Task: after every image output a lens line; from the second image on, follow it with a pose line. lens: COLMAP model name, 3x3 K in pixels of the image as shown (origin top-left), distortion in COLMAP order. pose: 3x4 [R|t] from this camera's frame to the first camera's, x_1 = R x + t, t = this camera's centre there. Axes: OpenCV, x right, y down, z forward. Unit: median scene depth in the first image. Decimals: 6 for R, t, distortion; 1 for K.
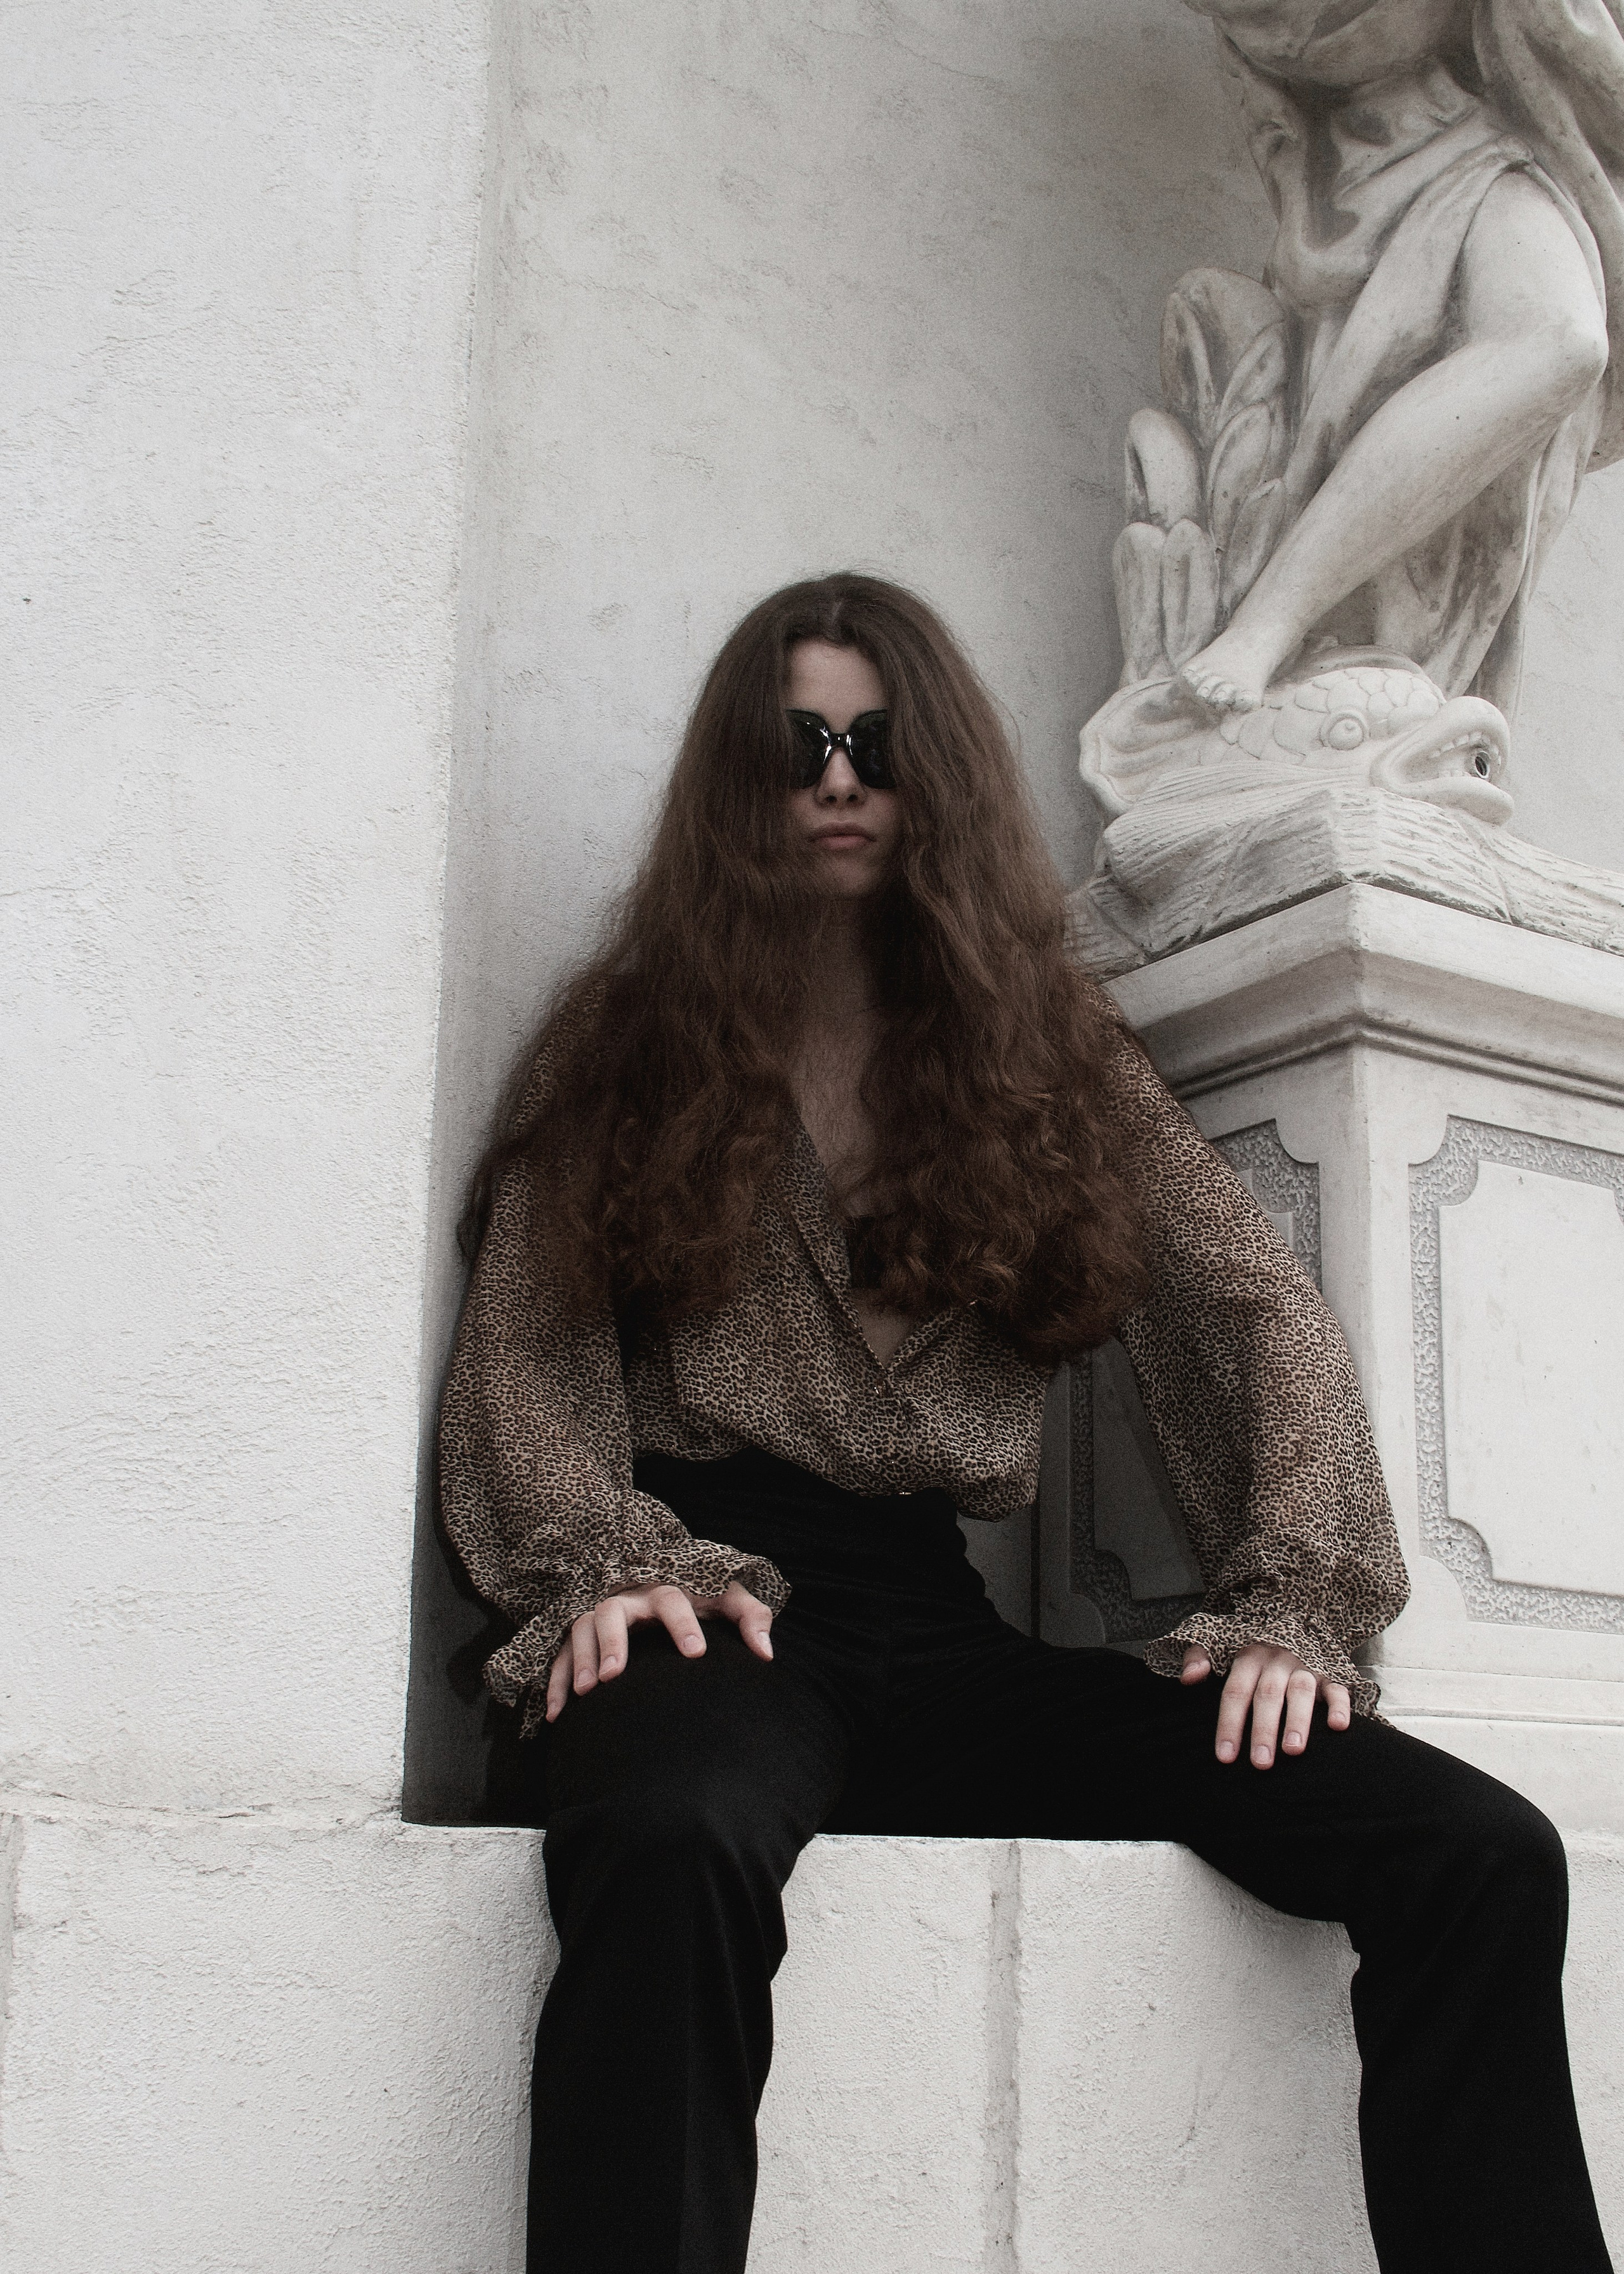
lens RADIAL K [[2778.9, 0, 836.2], [0, 2778.9, 1294.8], [0, 0, 1]] dist [-0.111874, 0.252584]
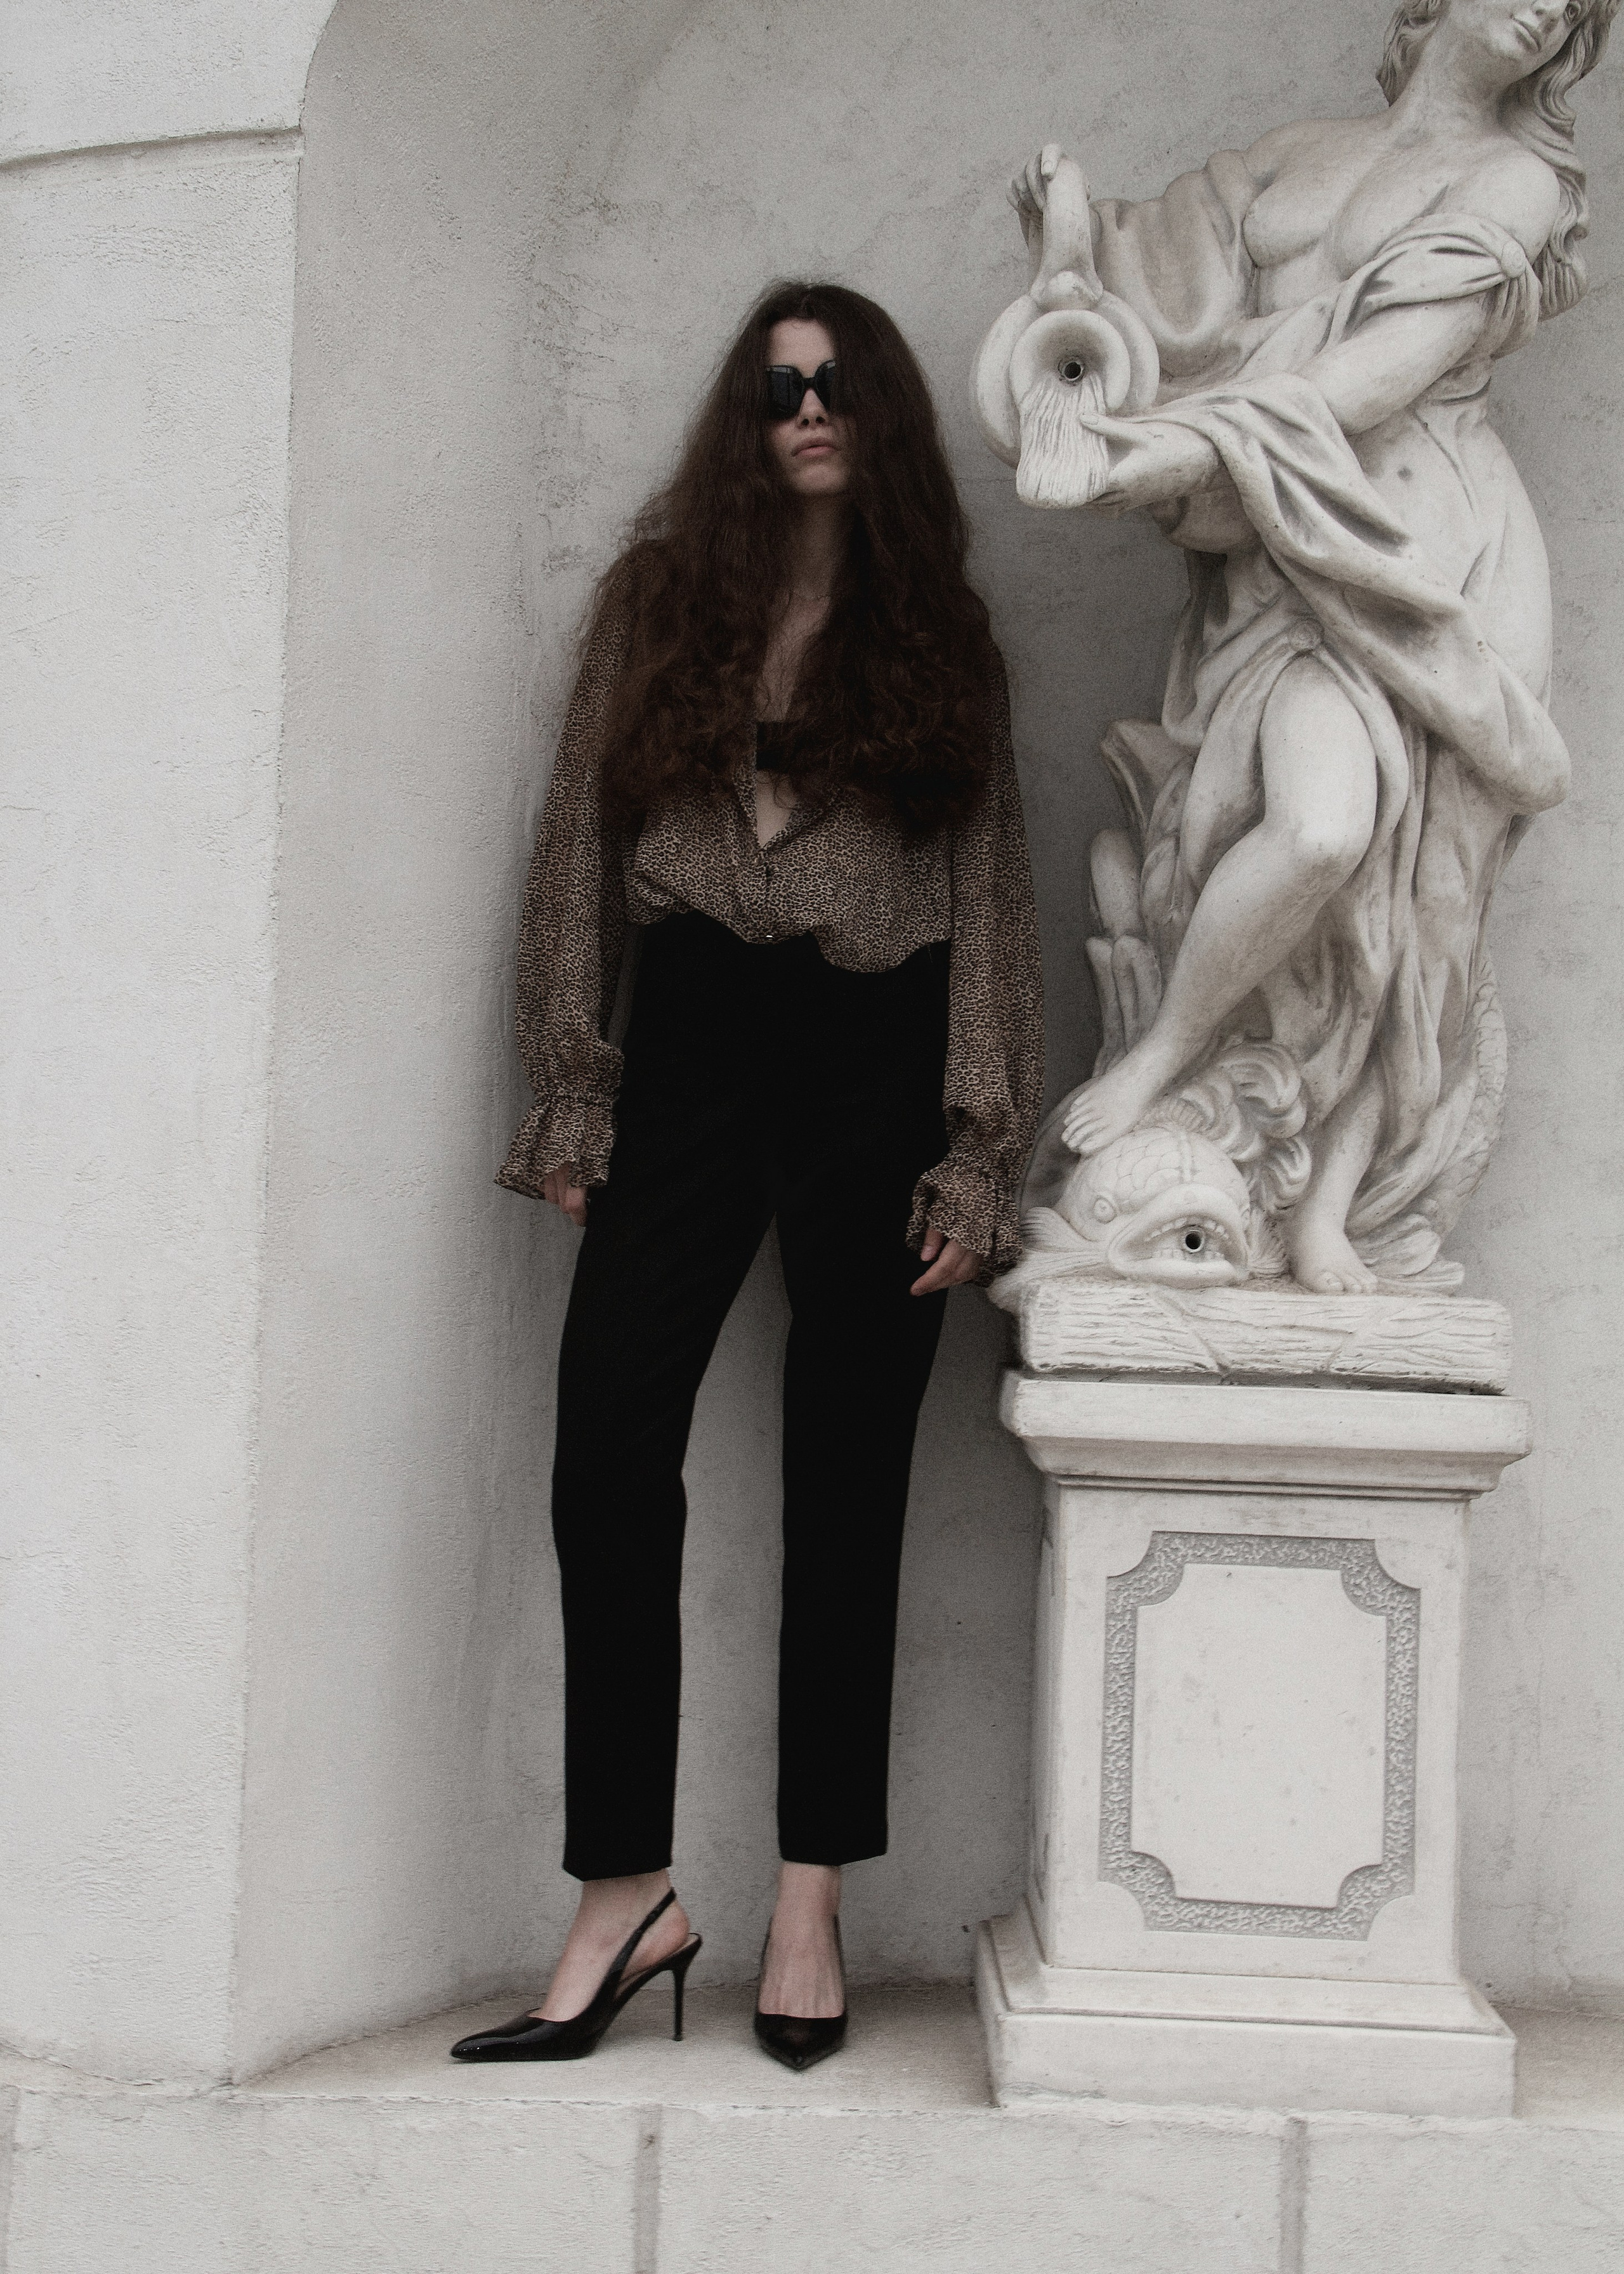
lens RADIAL K [[3874.4, 0, 776.3], [0, 3874.4, 1139.9], [0, 0, 1]] dist [0.088880, 0.766144]
pose [[0.822713, 0.000047, -0.568457, 1.081258], [0.102020, 0.983752, 0.147732, -0.518219], [0.559227, -0.179535, 0.809341, -0.513823]]
